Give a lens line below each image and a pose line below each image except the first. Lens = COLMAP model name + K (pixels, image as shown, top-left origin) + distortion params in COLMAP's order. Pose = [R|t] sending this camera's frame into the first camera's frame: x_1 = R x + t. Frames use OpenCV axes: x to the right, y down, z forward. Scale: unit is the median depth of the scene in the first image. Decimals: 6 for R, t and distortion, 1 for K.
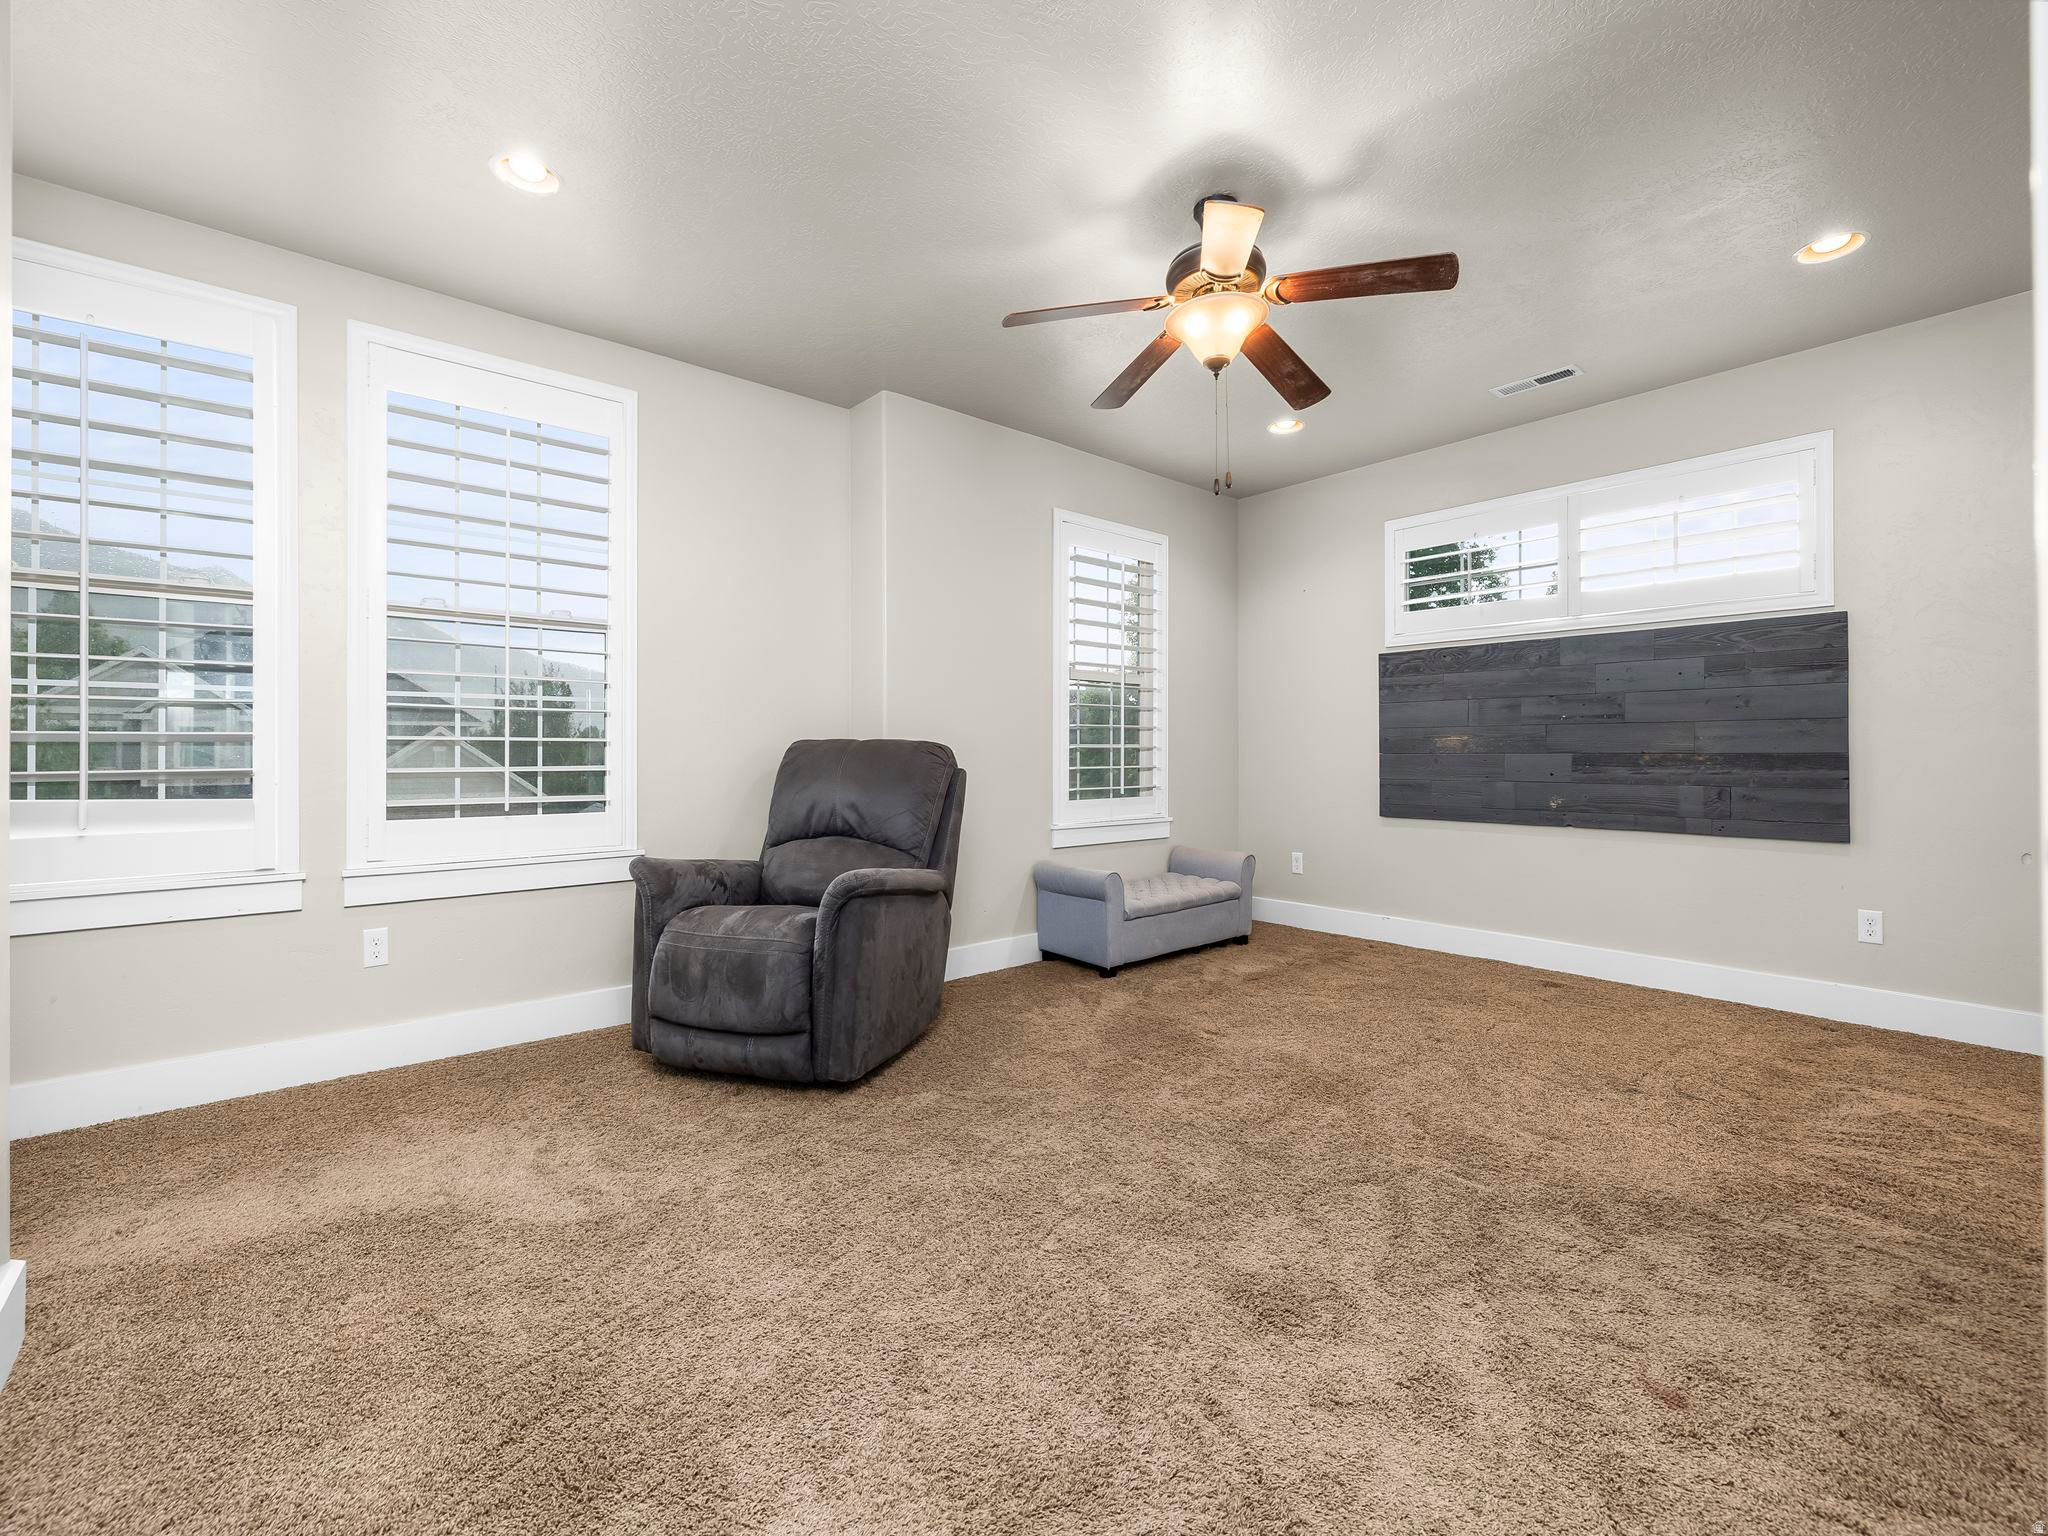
lens RADIAL K [[859.7, 0, 1006.5], [0, 859.7, 761.6], [0, 0, 1]] dist [-0.004273, -0.000149]
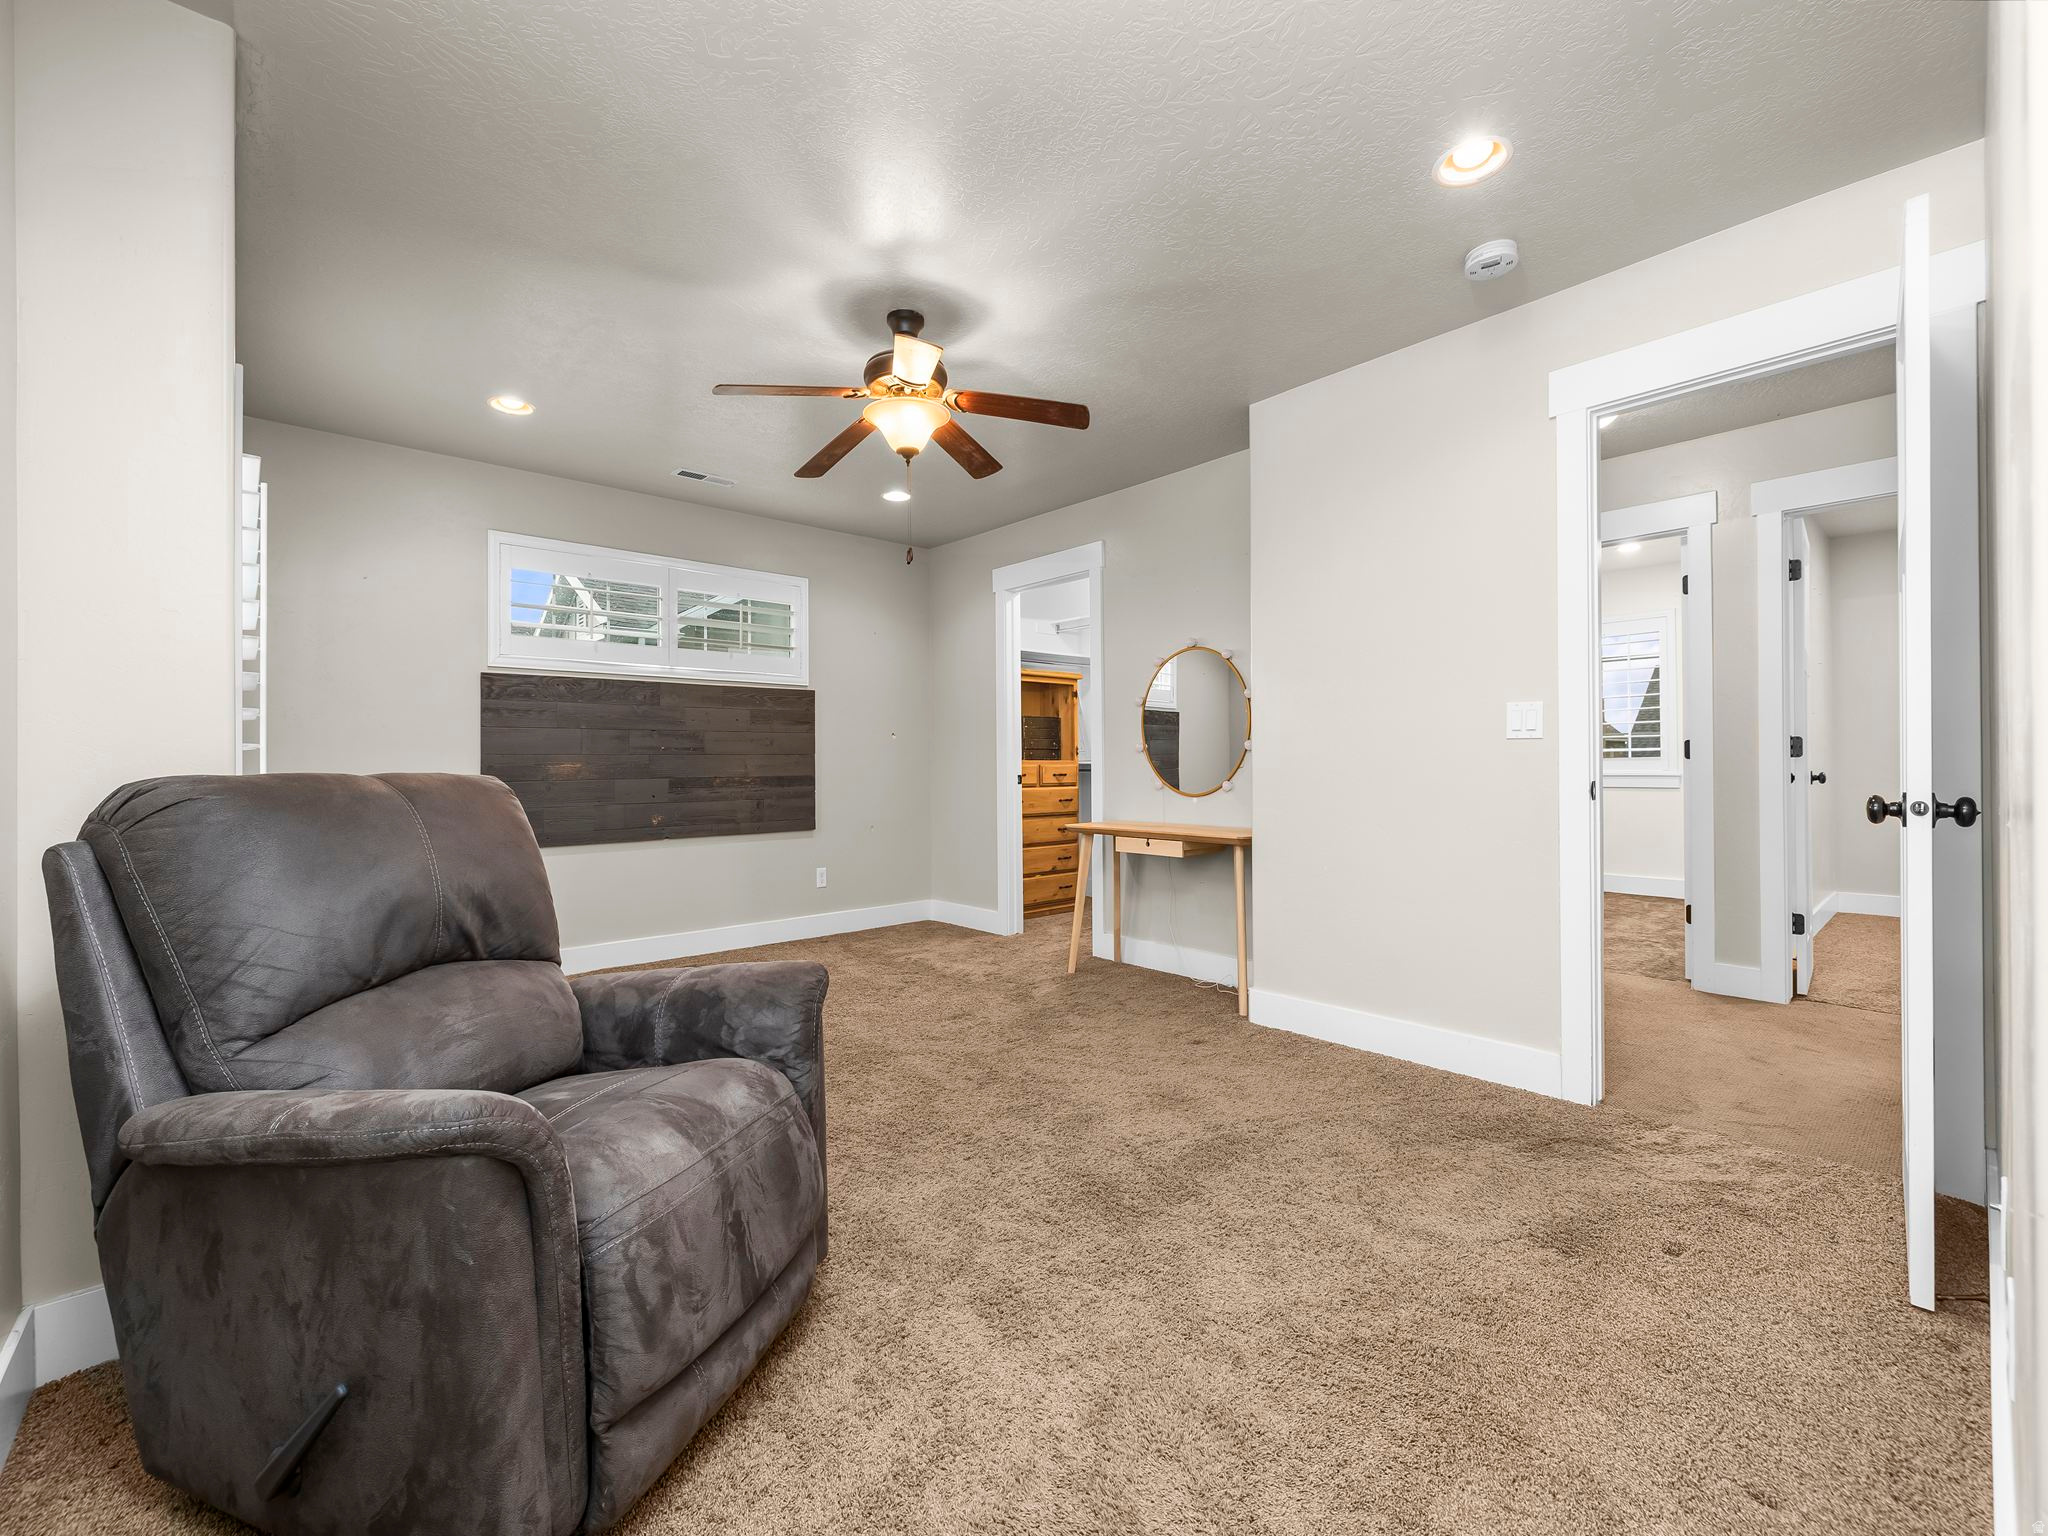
lens RADIAL K [[859.7, 0, 1010.3], [0, 859.7, 759.2], [0, 0, 1]] dist [-0.004273, -0.000149]
pose [[-0.027000, 0.005268, 0.999622, -0.585508], [0.019458, 0.999799, -0.004744, -0.021968], [-0.999446, 0.019323, -0.027097, 0.557269]]
